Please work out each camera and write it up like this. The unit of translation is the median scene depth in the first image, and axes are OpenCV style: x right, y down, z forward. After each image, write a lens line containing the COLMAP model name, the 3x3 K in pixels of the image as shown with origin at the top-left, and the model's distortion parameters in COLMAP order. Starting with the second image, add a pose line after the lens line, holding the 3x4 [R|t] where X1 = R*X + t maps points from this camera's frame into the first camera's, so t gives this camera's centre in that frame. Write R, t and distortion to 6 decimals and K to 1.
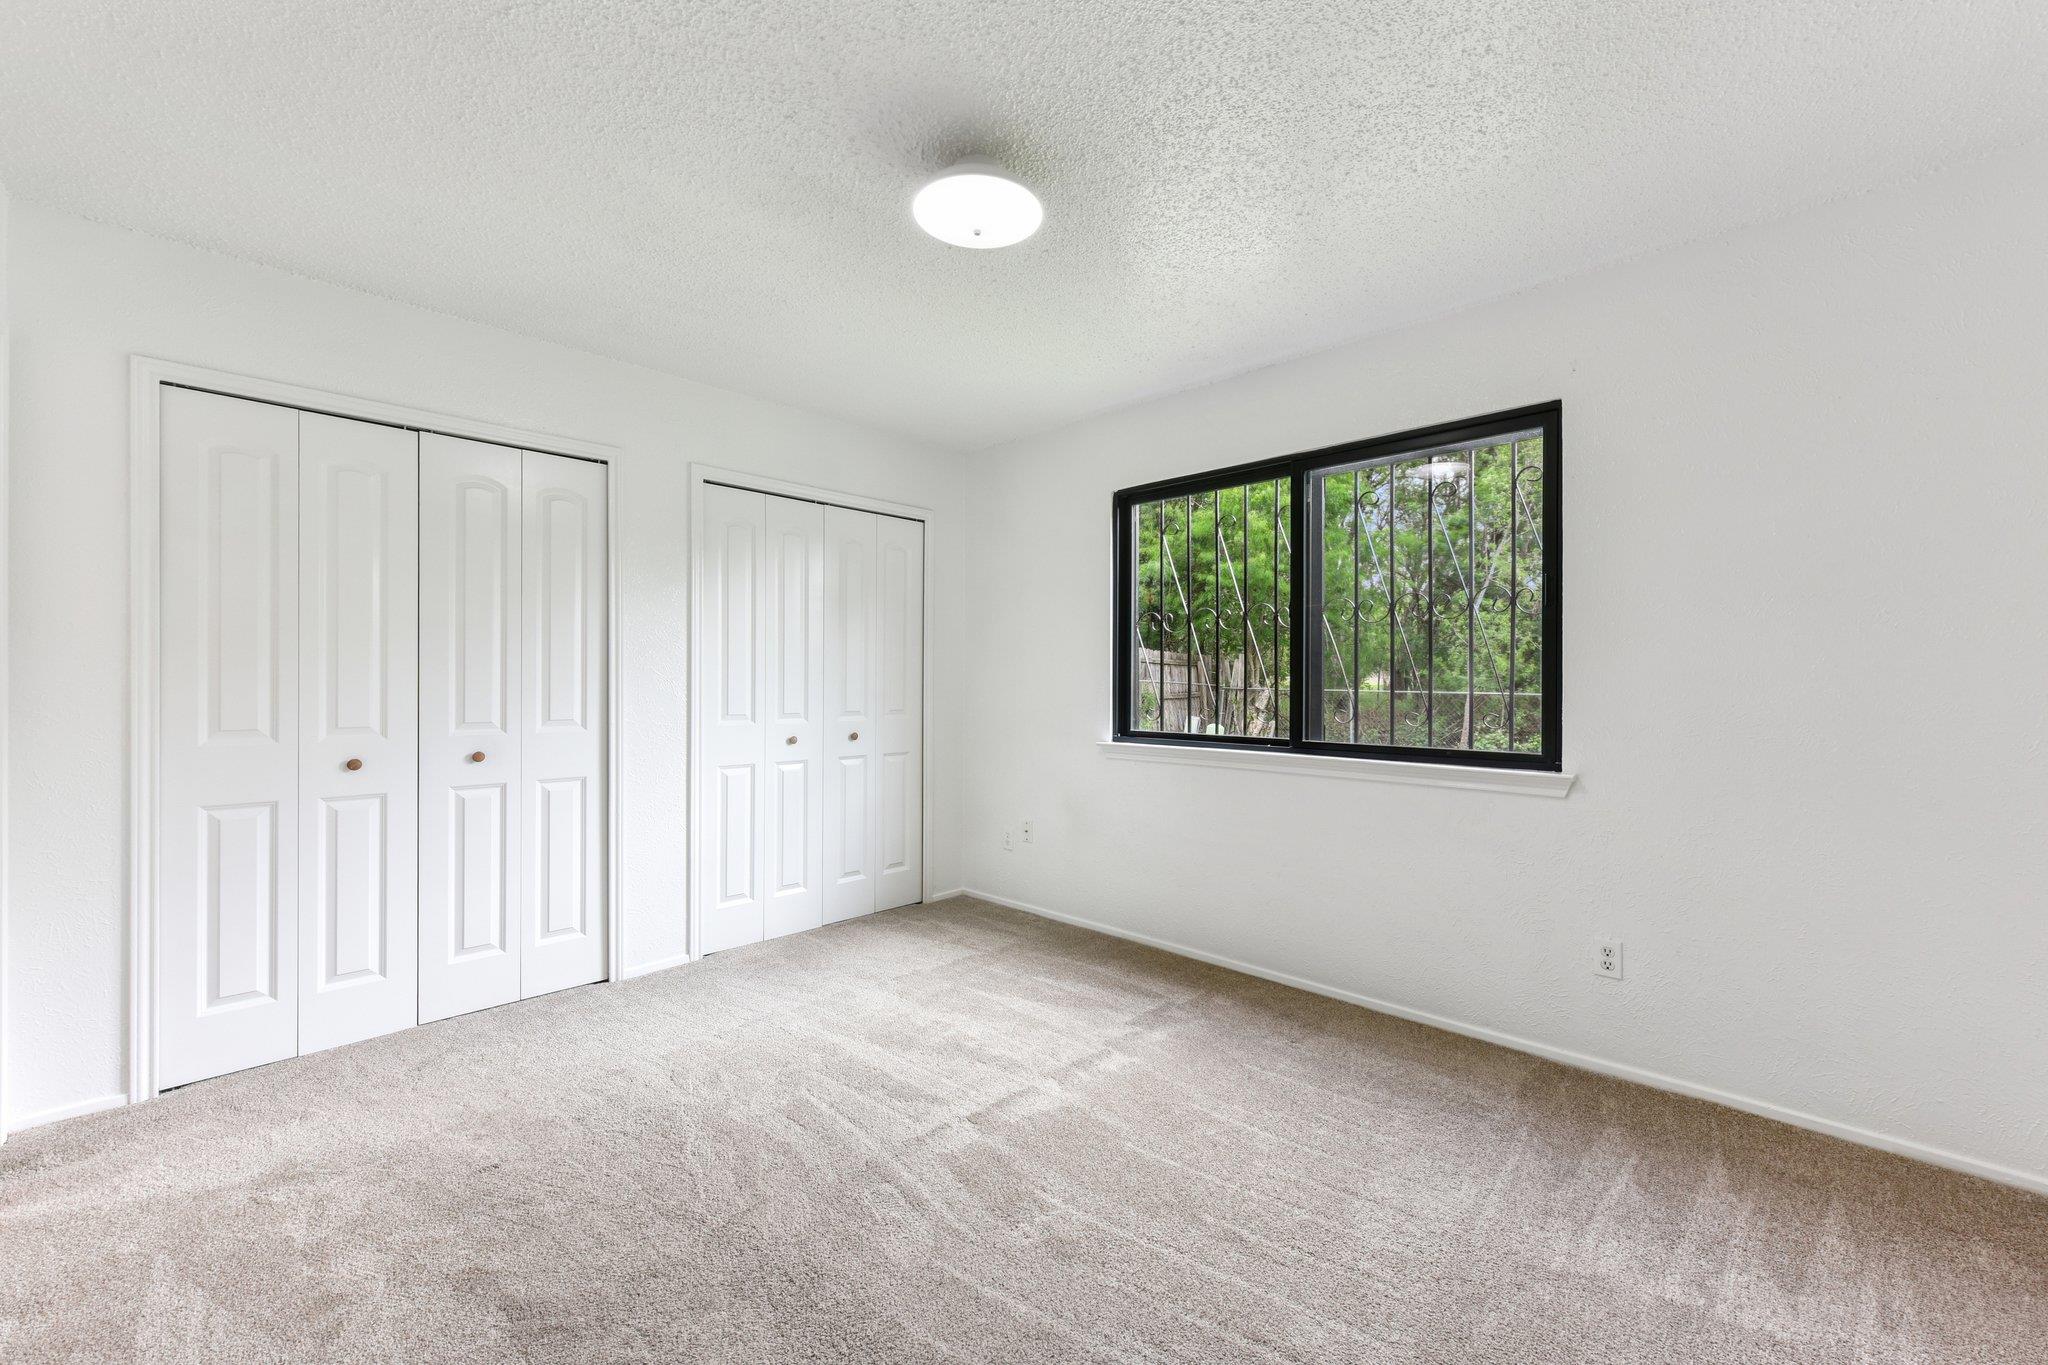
lens RADIAL K [[800.9, 0, 1026.7], [0, 800.9, 678.7], [0, 0, 1]] dist [0.001910, 0.000102]
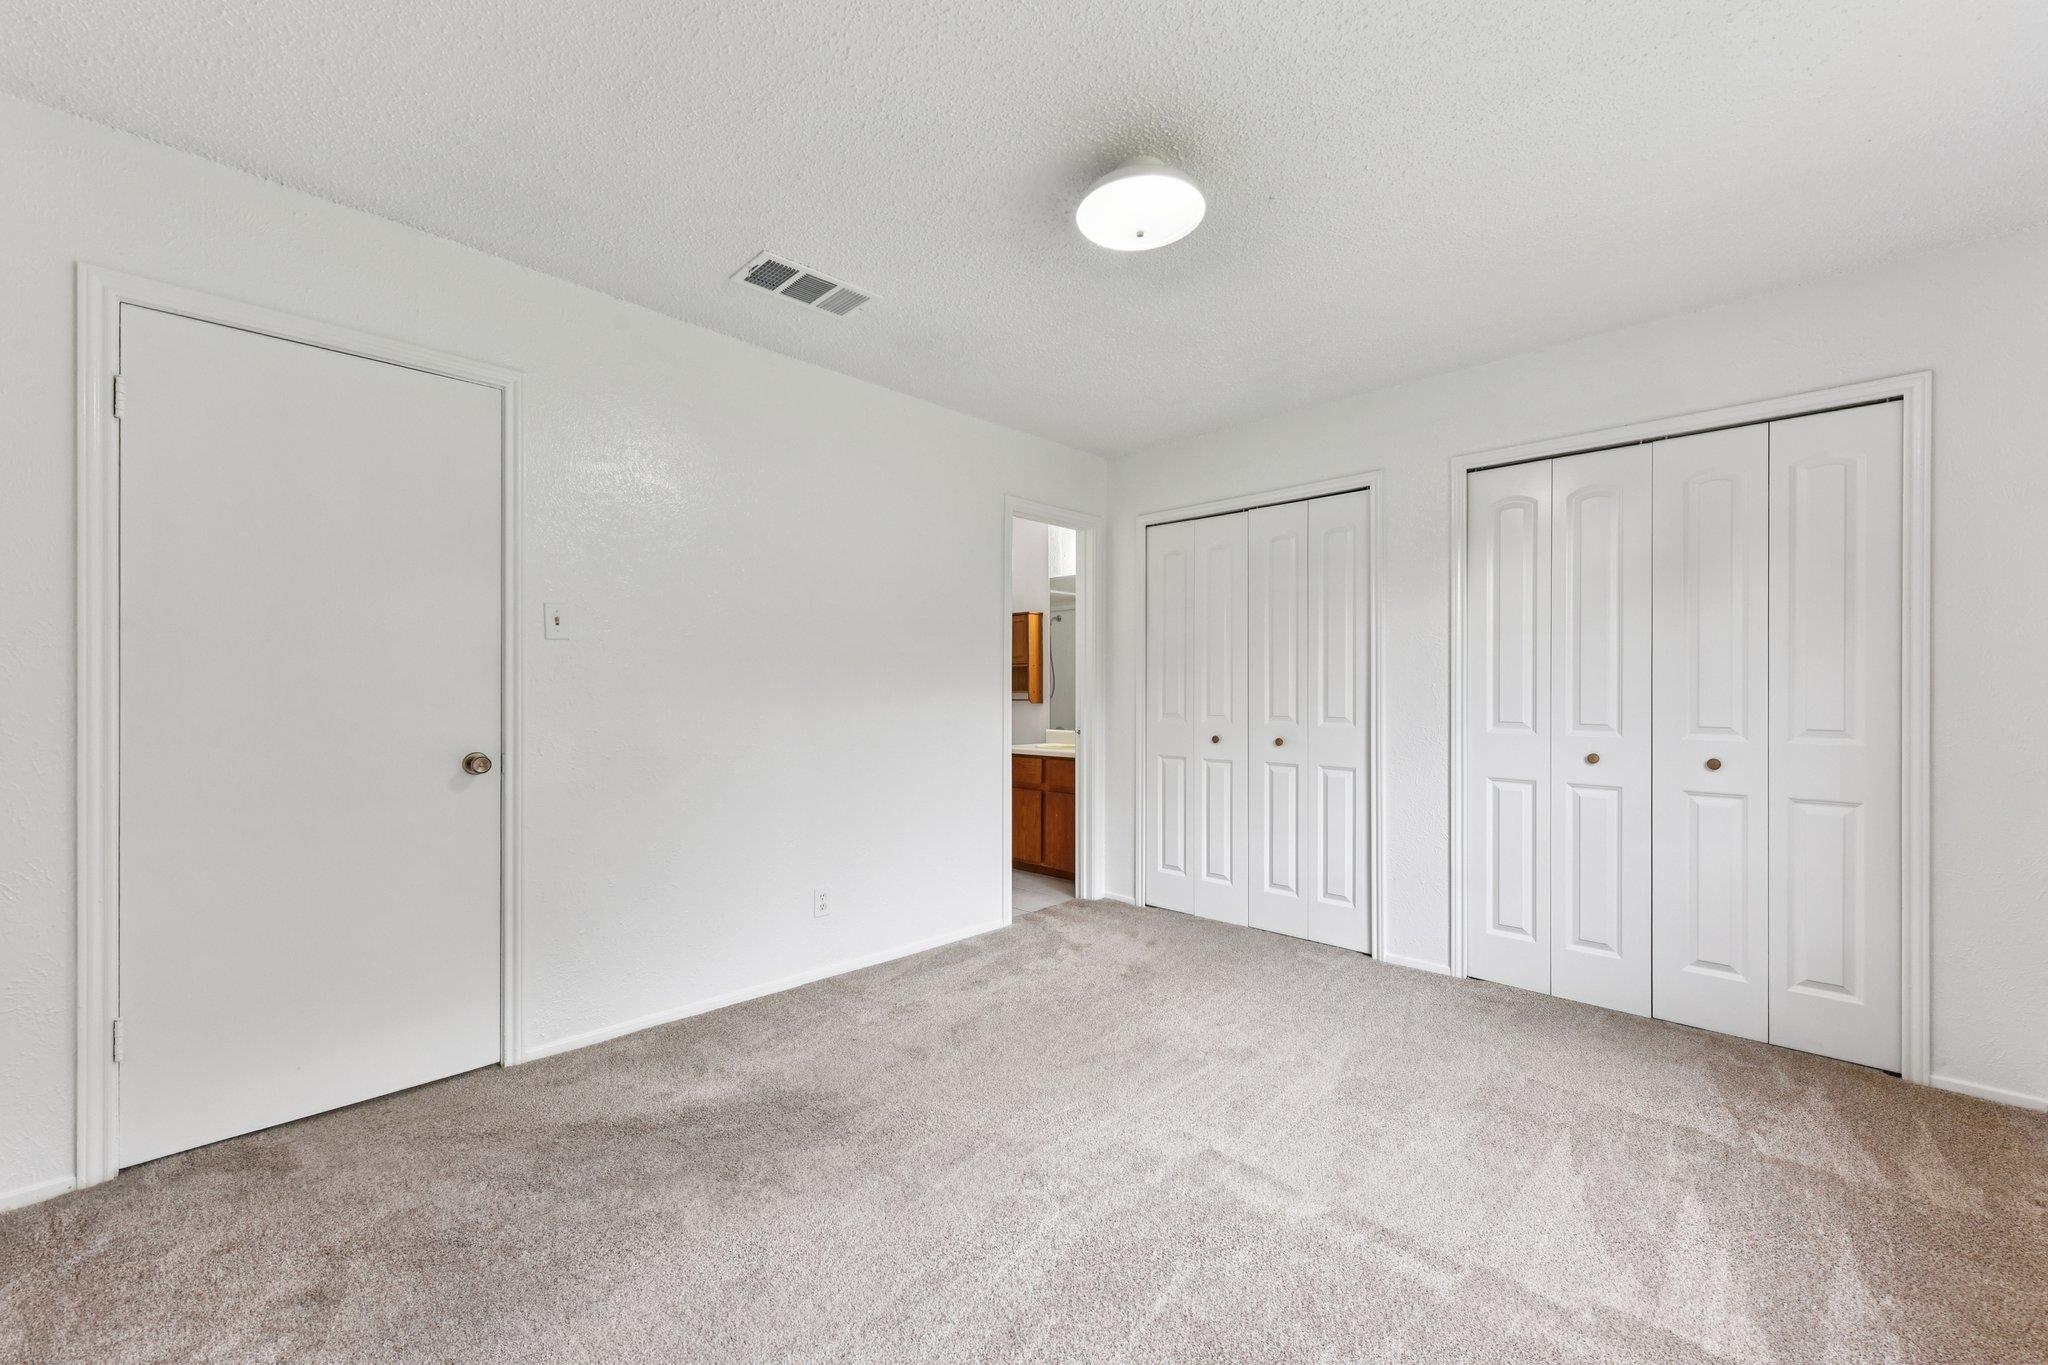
lens RADIAL K [[811.0, 0, 1036.2], [0, 811.0, 687.7], [0, 0, 1]] dist [0.003831, -0.000094]
pose [[0.028951, 0.006566, -0.999559, 0.575099], [0.005117, 0.999964, 0.006717, -0.000885], [0.999568, -0.005309, 0.028917, 0.510289]]
